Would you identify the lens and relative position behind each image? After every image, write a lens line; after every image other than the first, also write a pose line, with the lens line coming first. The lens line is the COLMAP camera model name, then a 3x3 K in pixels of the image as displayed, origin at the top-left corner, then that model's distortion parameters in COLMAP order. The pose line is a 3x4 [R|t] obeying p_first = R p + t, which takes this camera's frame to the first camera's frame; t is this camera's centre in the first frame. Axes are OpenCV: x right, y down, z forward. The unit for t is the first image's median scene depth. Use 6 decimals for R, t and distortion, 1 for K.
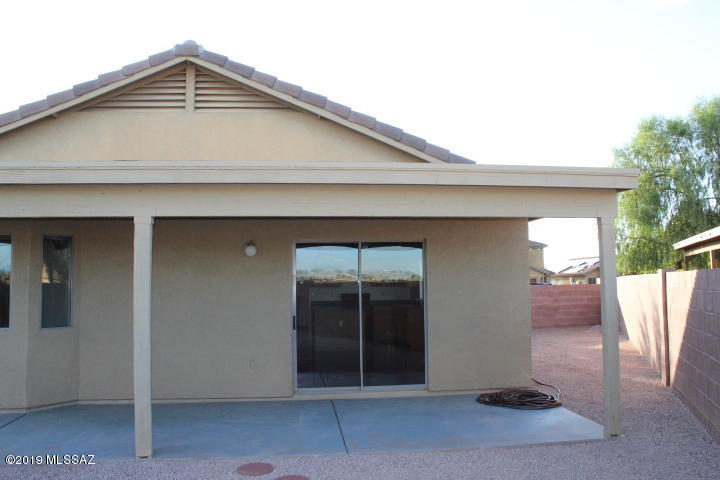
lens RADIAL K [[596.8, 0, 360.0], [0, 596.8, 240.0], [0, 0, 1]] dist [-0.168011, 0.142462]
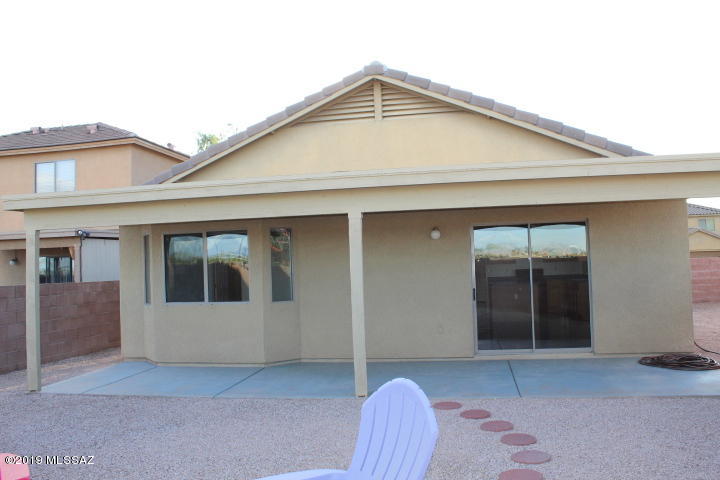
lens RADIAL K [[596.8, 0, 360.0], [0, 596.8, 240.0], [0, 0, 1]] dist [-0.168011, 0.142462]
pose [[0.957273, -0.032344, -0.287372, 0.012164], [0.042683, 0.998645, 0.029784, -0.011751], [0.286019, -0.040777, 0.957356, -0.166122]]
